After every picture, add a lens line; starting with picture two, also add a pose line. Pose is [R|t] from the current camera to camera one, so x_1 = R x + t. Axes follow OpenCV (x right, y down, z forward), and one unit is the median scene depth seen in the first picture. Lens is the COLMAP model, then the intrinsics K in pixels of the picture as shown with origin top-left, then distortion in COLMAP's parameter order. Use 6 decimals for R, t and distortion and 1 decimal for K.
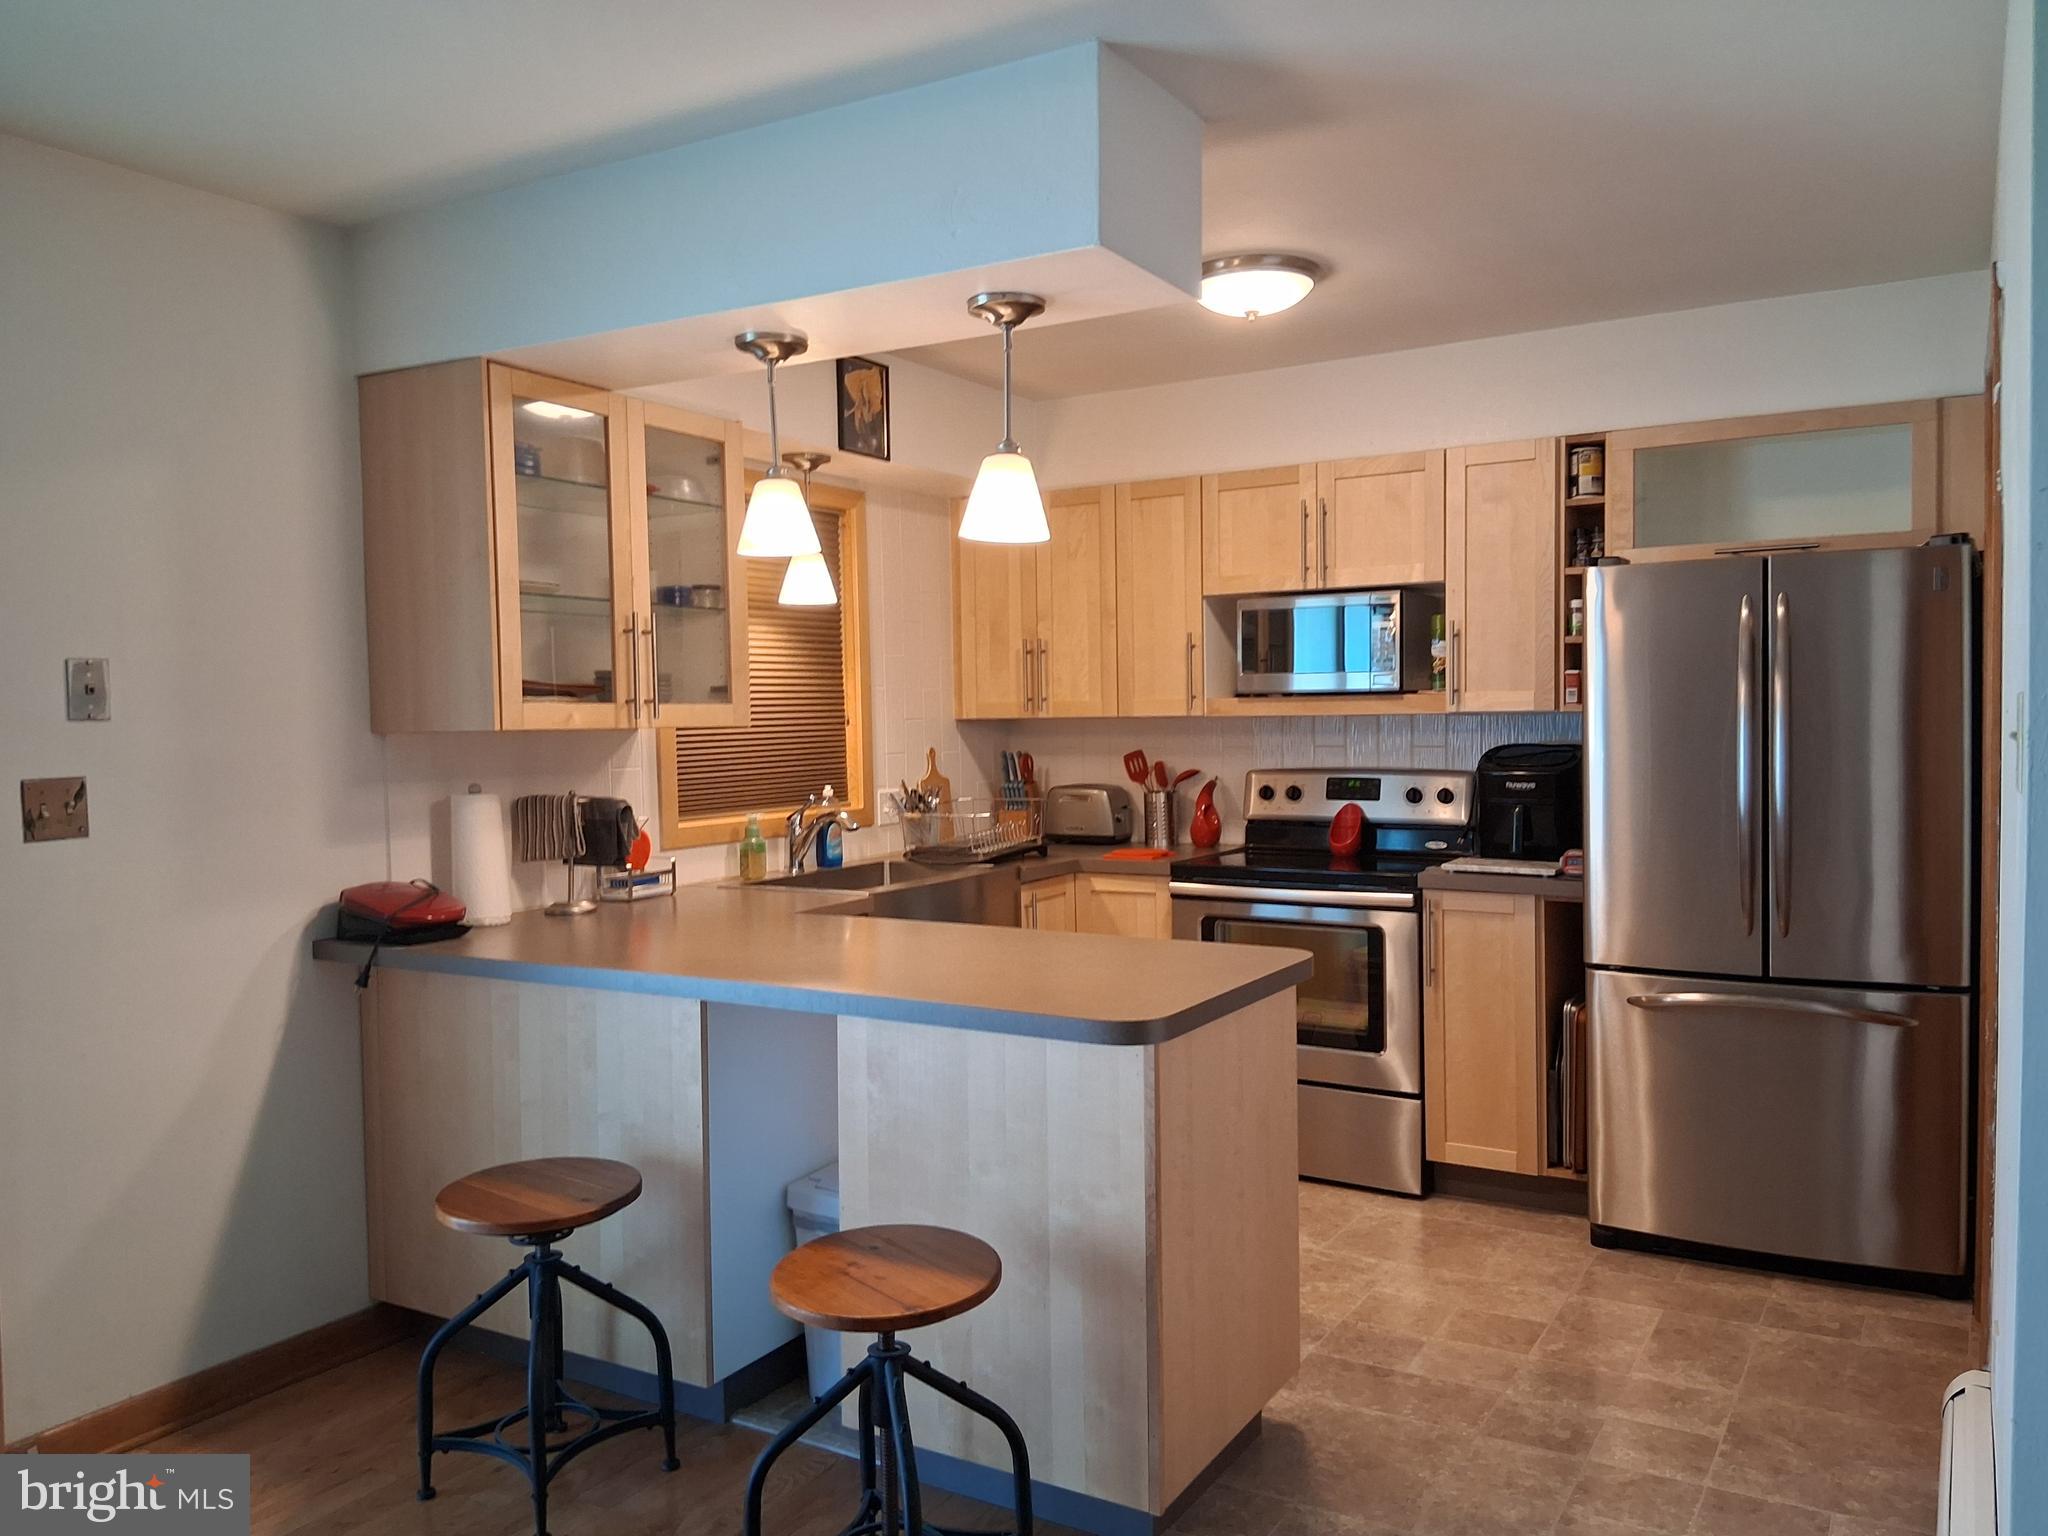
lens RADIAL K [[1547.0, 0, 1026.4], [0, 1547.0, 767.0], [0, 0, 1]] dist [0.110865, -0.177565]
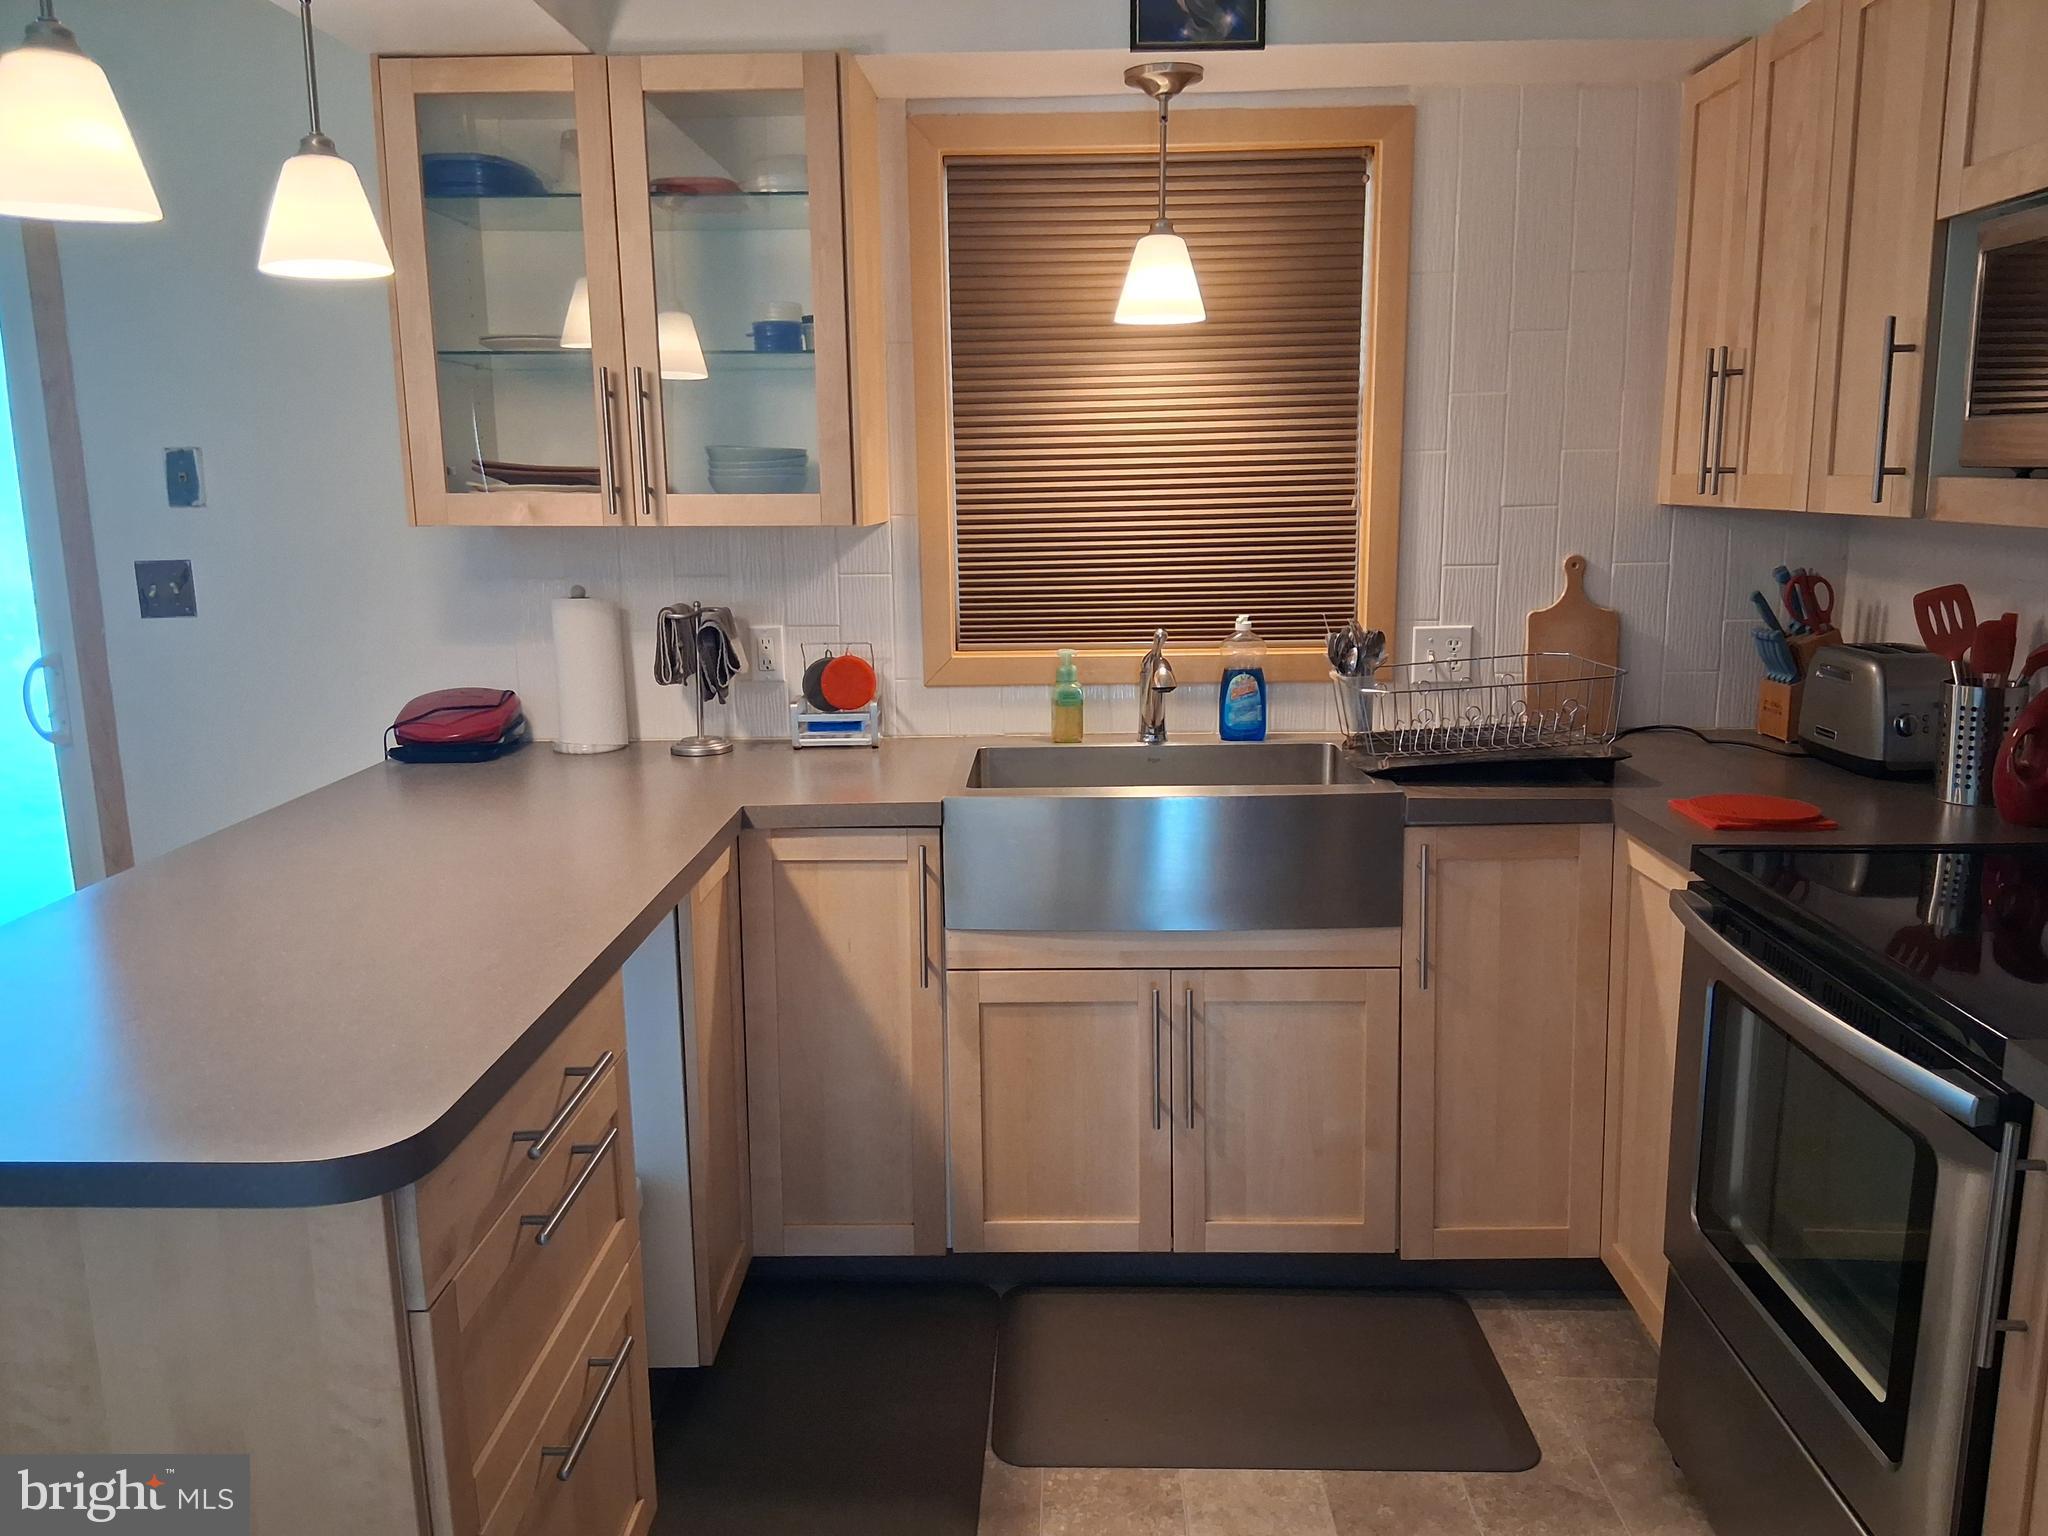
lens RADIAL K [[1547.0, 0, 1026.4], [0, 1547.0, 767.0], [0, 0, 1]] dist [0.110865, -0.177565]
pose [[0.491215, 0.169669, -0.854354, 0.482072], [-0.025084, 0.983194, 0.180834, -0.049349], [0.870677, -0.067397, 0.487215, 0.754663]]
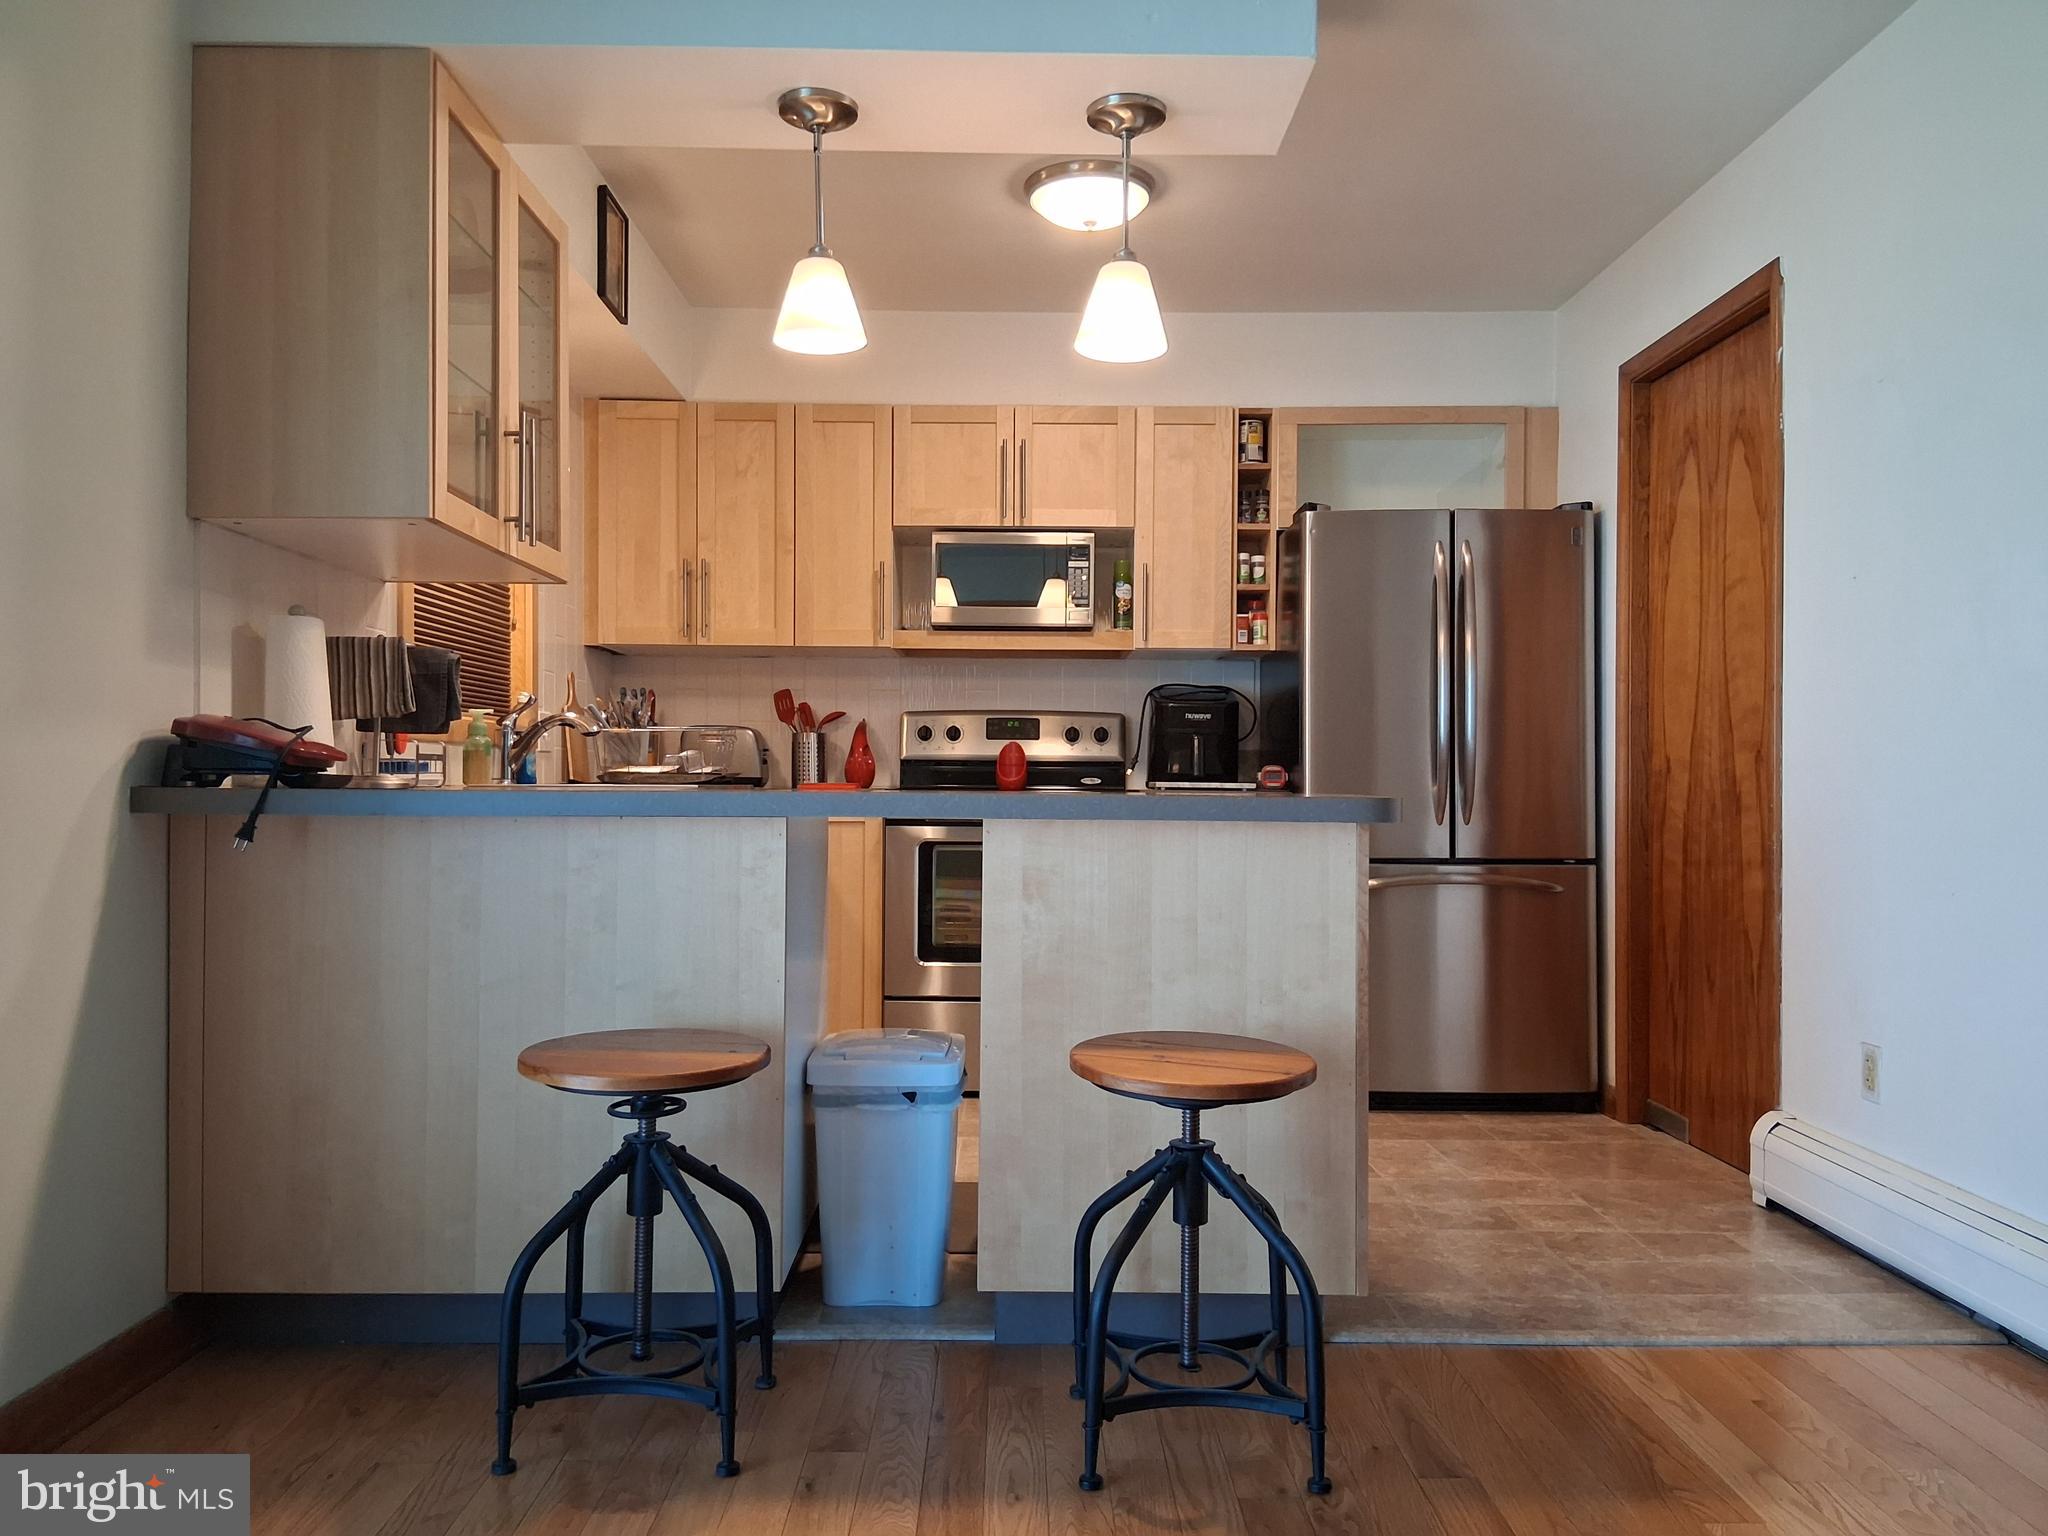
lens RADIAL K [[1547.0, 0, 1026.4], [0, 1547.0, 767.0], [0, 0, 1]] dist [0.110865, -0.177565]
pose [[0.852100, 0.025575, 0.522754, -0.434544], [0.001838, 0.998653, -0.051853, 0.125793], [-0.523375, 0.045145, 0.850905, 0.158332]]
